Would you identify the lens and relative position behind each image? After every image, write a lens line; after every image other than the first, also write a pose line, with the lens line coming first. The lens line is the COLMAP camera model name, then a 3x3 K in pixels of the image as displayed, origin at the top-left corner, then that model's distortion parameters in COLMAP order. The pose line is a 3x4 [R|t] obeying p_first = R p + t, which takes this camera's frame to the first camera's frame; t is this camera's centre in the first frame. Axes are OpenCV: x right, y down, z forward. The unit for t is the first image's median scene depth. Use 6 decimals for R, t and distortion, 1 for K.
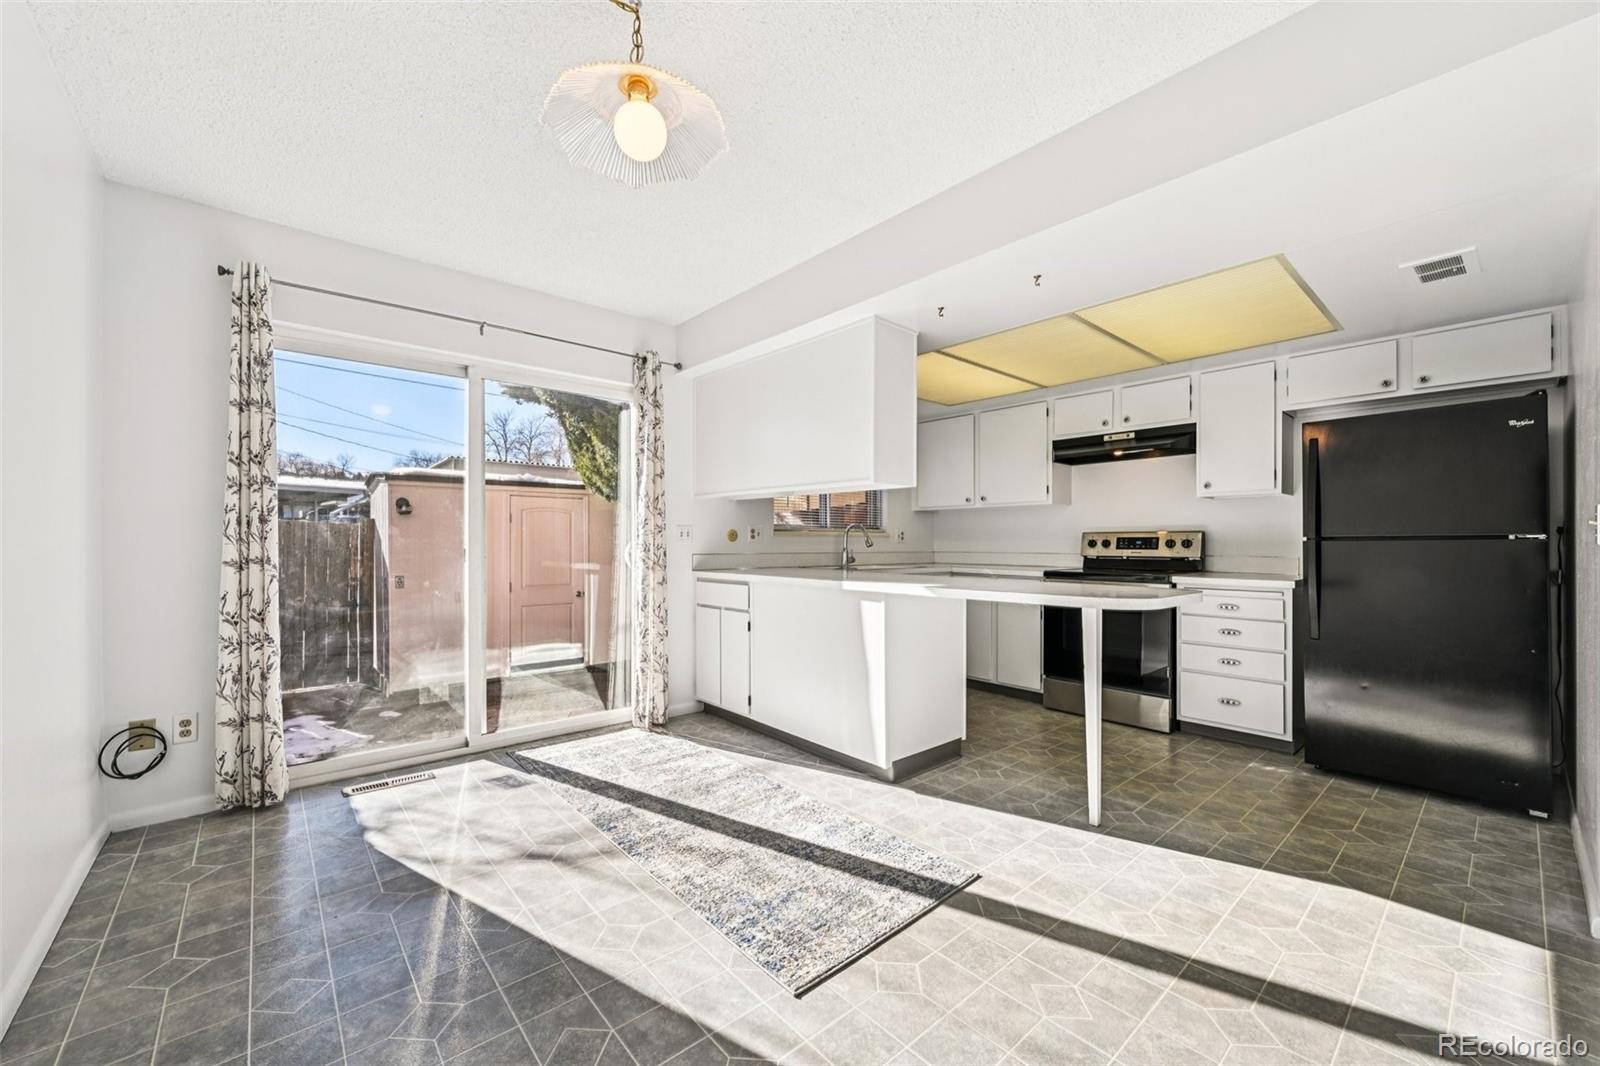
lens RADIAL K [[624.9, 0, 803.8], [0, 624.9, 542.2], [0, 0, 1]] dist [-0.000827, -0.000839]
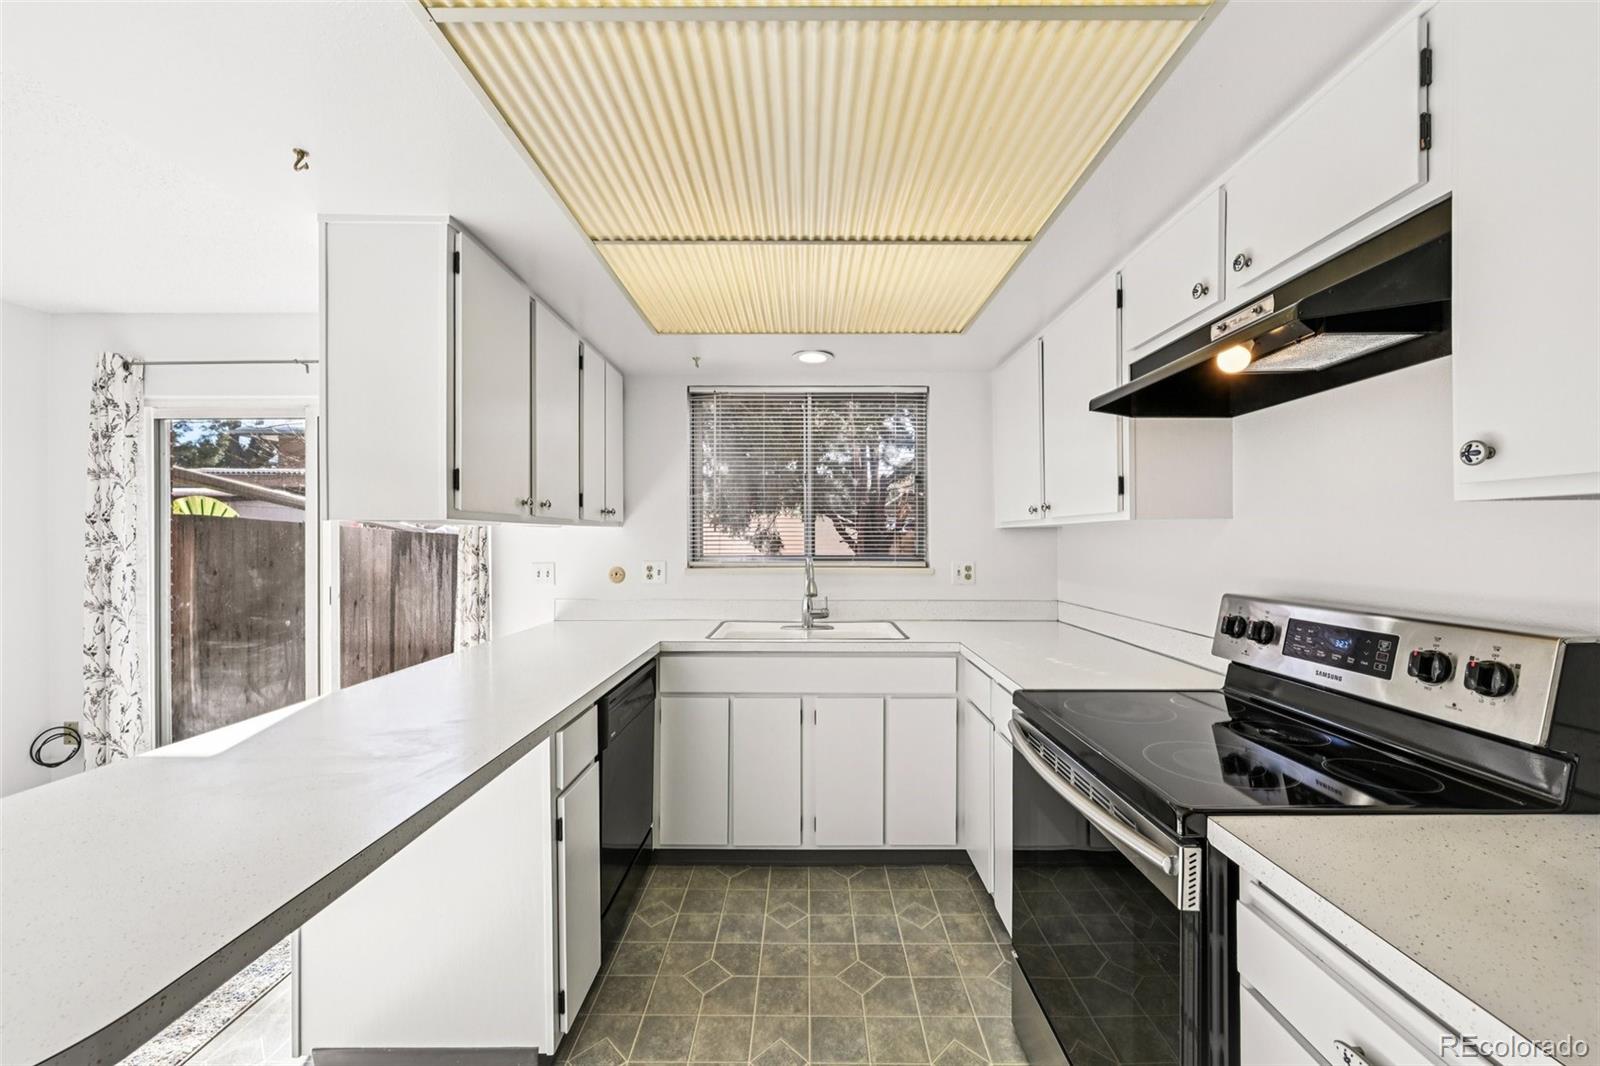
lens RADIAL K [[624.9, 0, 803.8], [0, 624.9, 539.2], [0, 0, 1]] dist [-0.000827, -0.000839]
pose [[0.751133, -0.001858, -0.660148, 0.717614], [0.002567, 0.999997, 0.000107, -0.069836], [0.660146, -0.001775, 0.751135, 0.783508]]
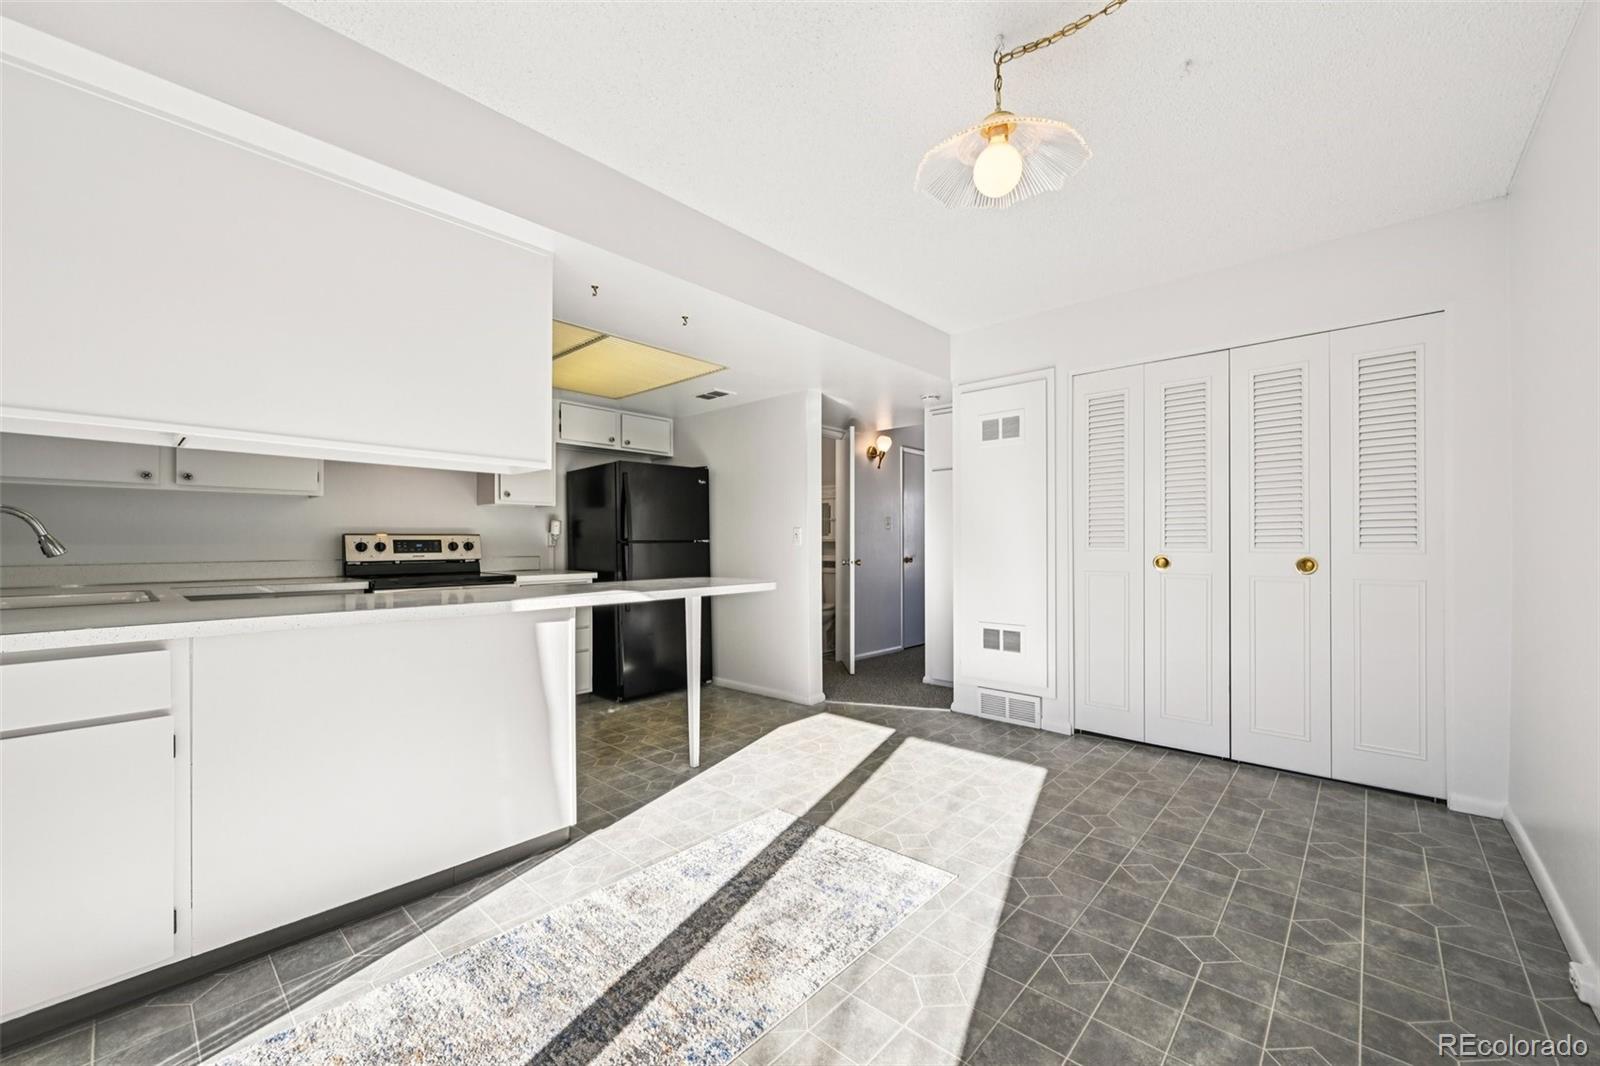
lens RADIAL K [[624.9, 0, 812.7], [0, 624.9, 539.3], [0, 0, 1]] dist [-0.000827, -0.000839]
pose [[-0.123848, 0.006562, 0.992280, -0.628494], [0.004325, 0.999972, -0.006074, -0.000595], [-0.992292, 0.003539, -0.123873, 0.699229]]
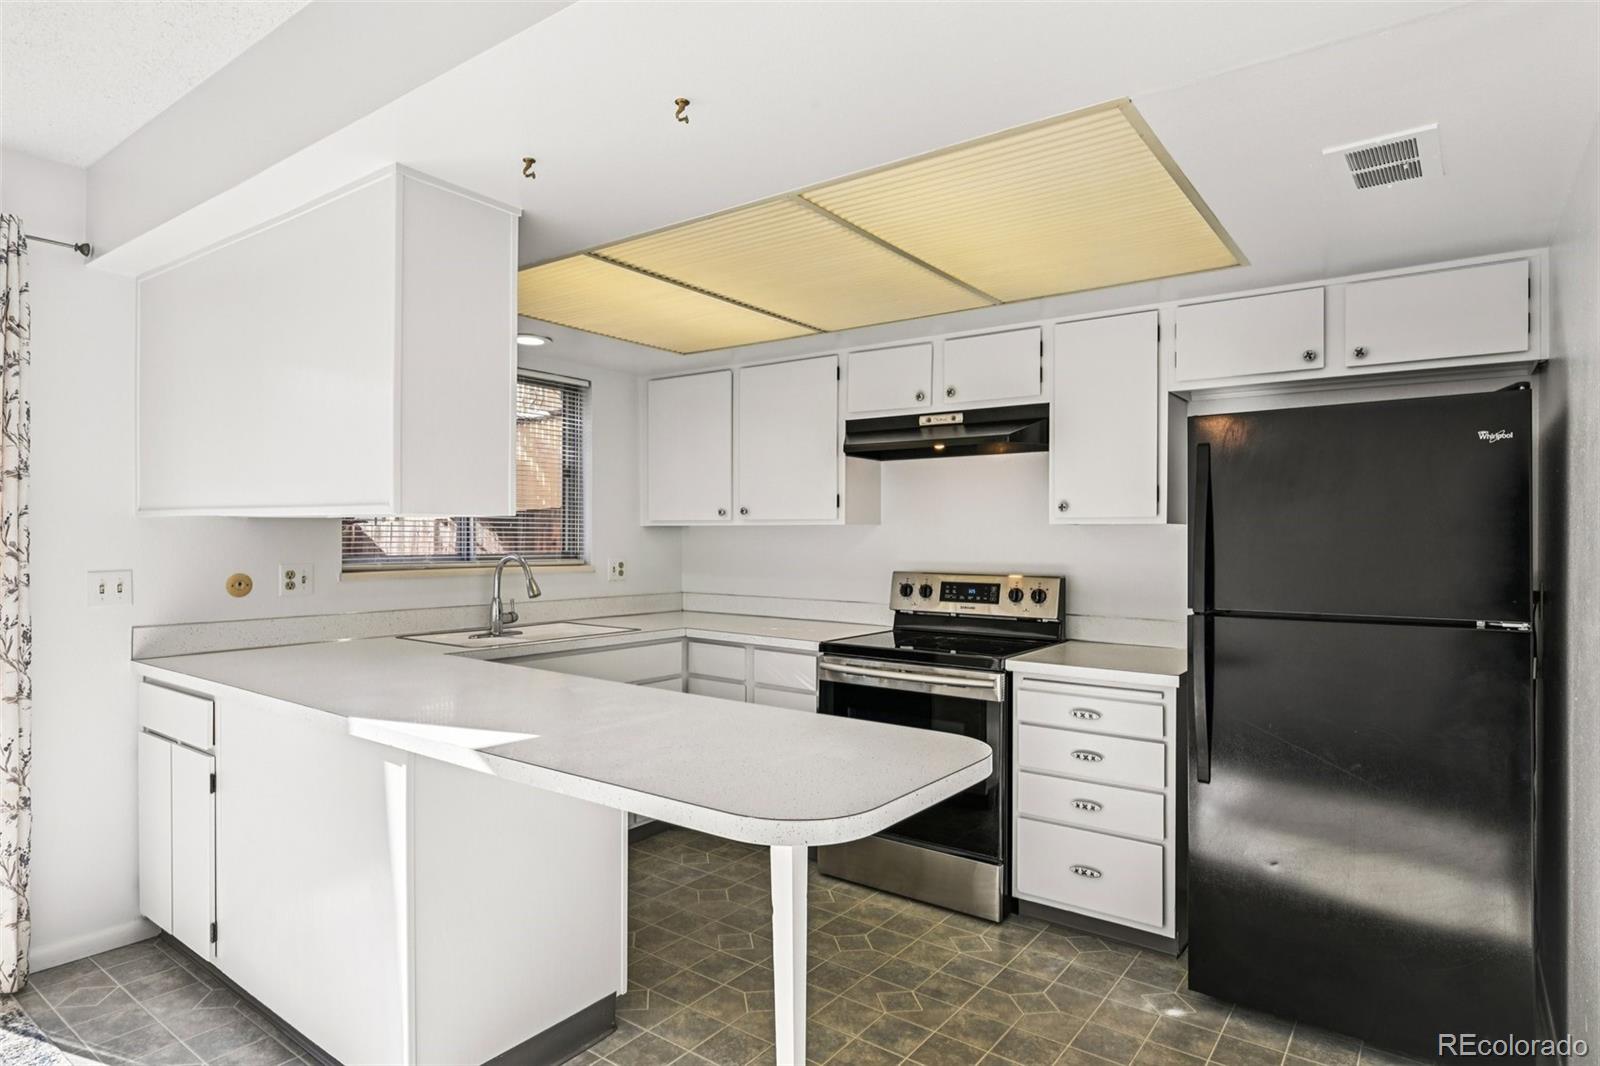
lens RADIAL K [[881.5, 0, 804.4], [0, 881.5, 536.9], [0, 0, 1]] dist [-0.004354, 0.000808]
pose [[0.976486, 0.003705, 0.215549, 0.247696], [-0.004243, 0.999989, 0.002035, -0.072220], [-0.215540, -0.002901, 0.976491, 0.245681]]
